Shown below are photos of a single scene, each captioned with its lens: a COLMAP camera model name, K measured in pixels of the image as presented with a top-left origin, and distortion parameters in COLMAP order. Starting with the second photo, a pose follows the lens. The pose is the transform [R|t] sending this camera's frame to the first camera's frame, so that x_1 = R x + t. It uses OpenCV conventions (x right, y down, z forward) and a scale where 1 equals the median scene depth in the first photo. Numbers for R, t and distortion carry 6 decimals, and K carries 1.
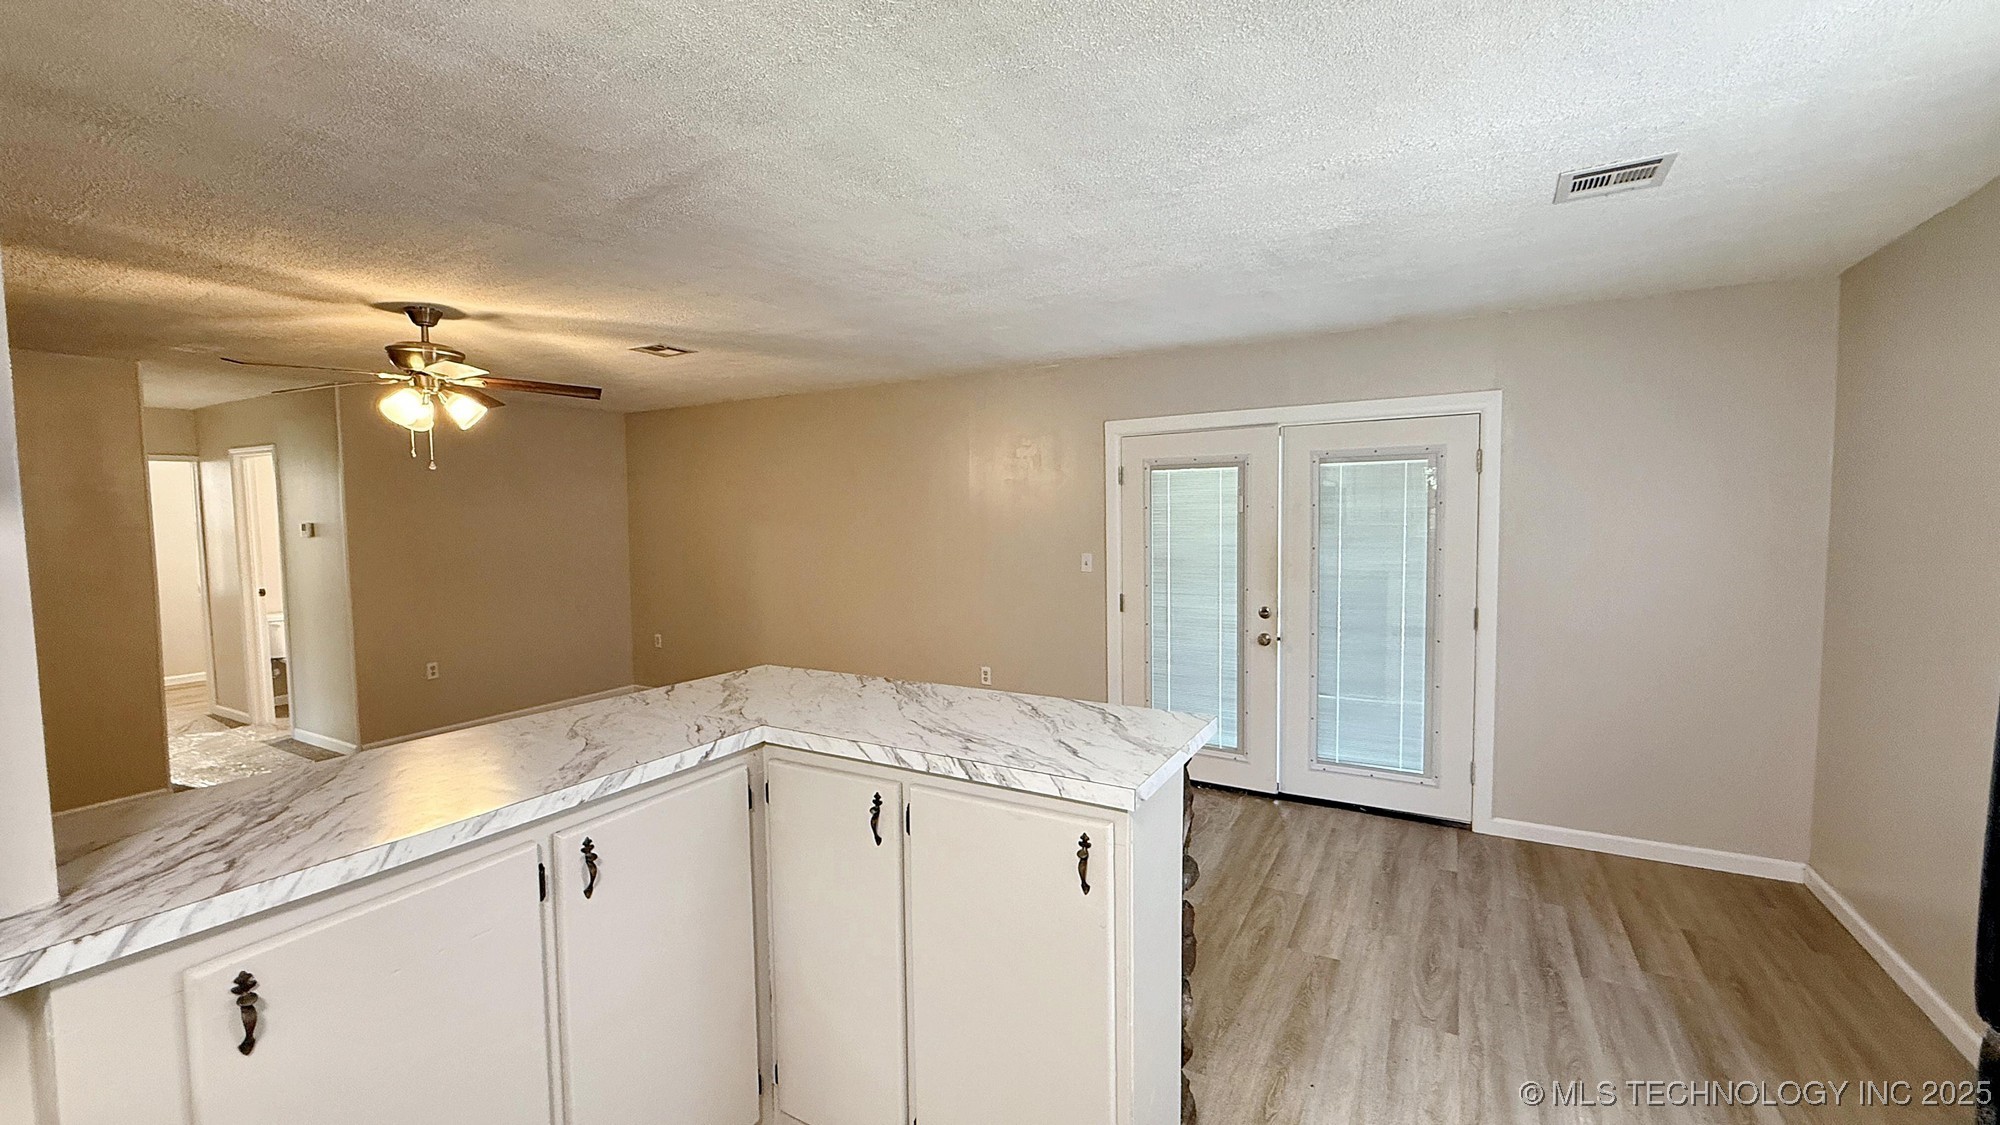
lens RADIAL K [[797.2, 0, 996.6], [0, 797.2, 562.1], [0, 0, 1]] dist [0.001094, -0.000385]
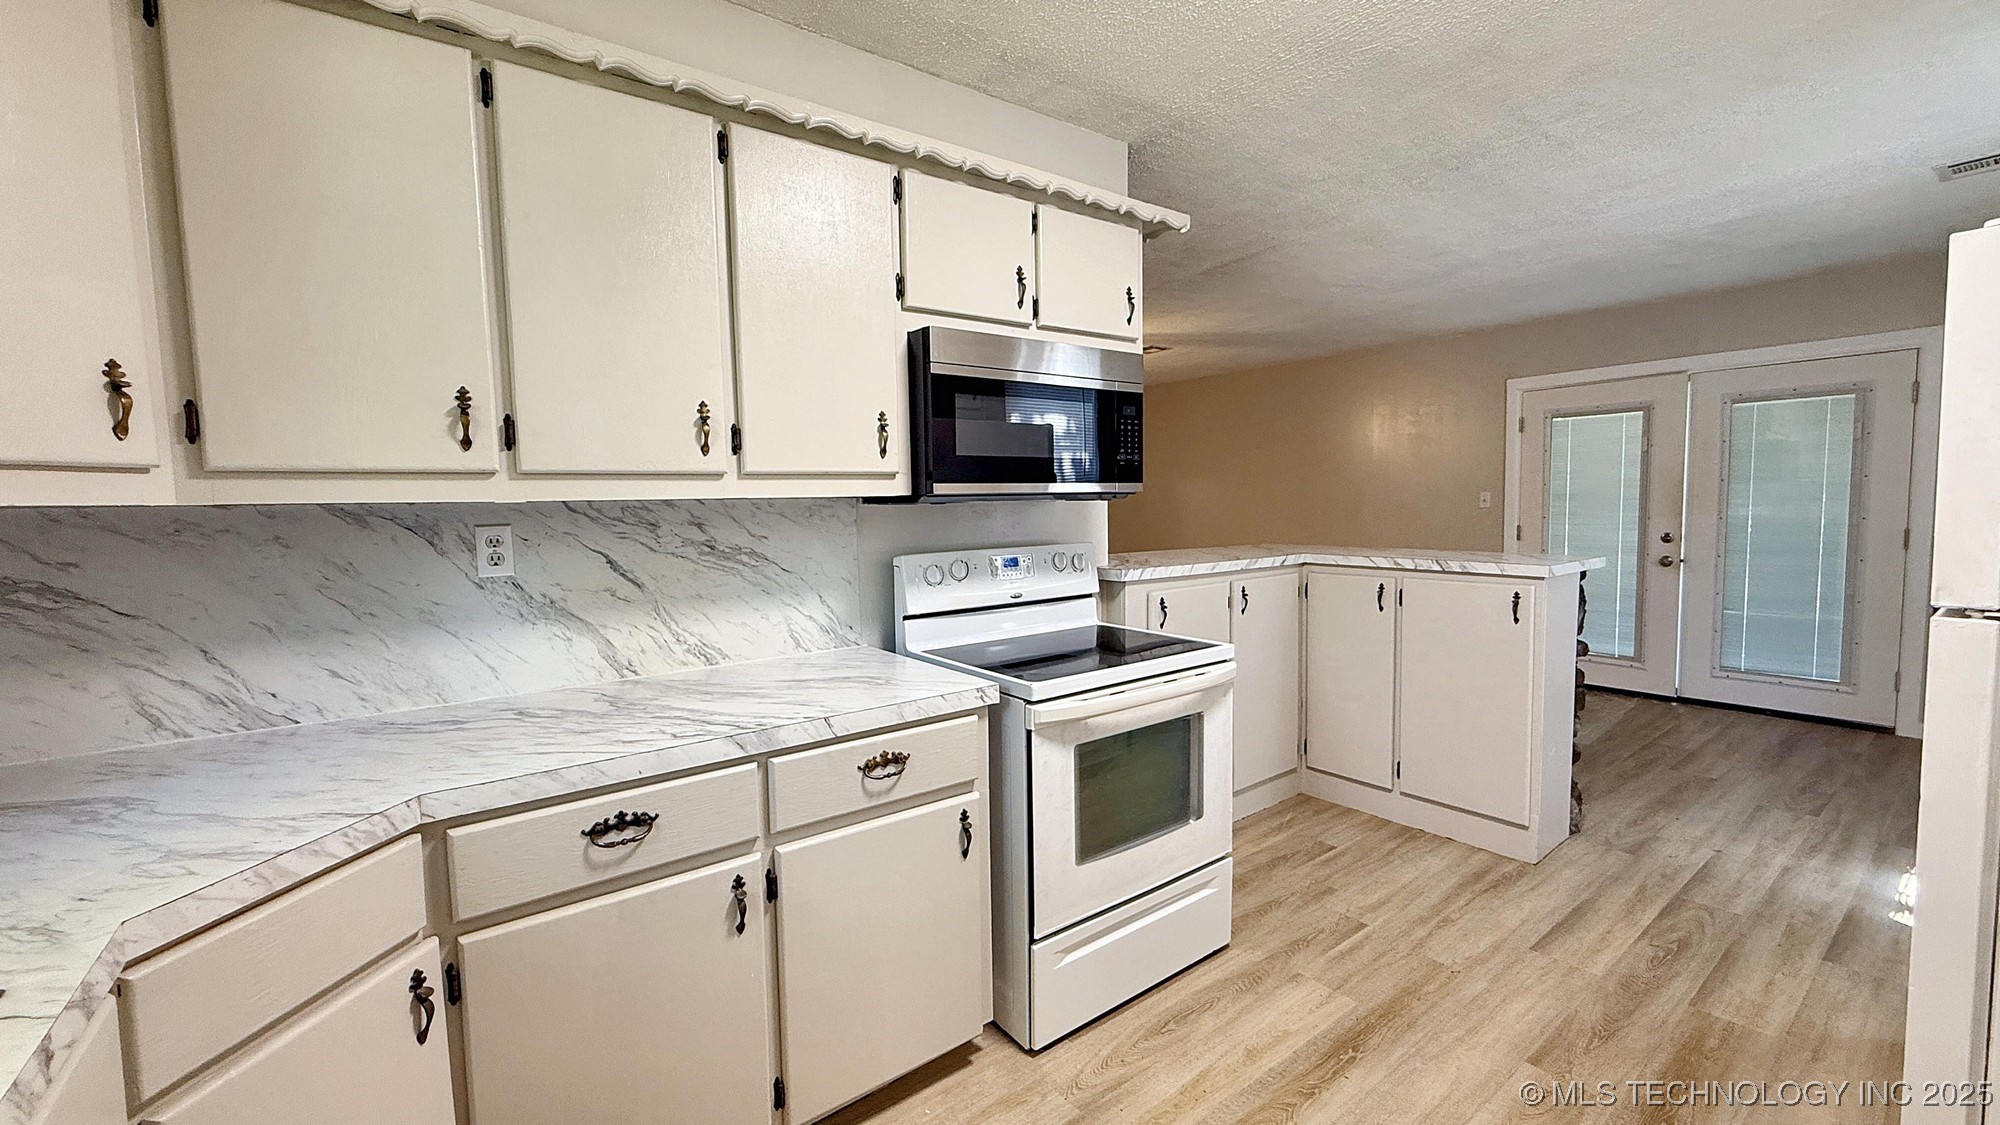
lens RADIAL K [[797.2, 0, 1000.9], [0, 797.2, 558.8], [0, 0, 1]] dist [0.001094, -0.000385]
pose [[0.921156, 0.022893, -0.388521, -0.102122], [-0.015106, 0.999619, 0.023085, 0.083632], [0.388901, -0.015395, 0.921151, -0.439725]]
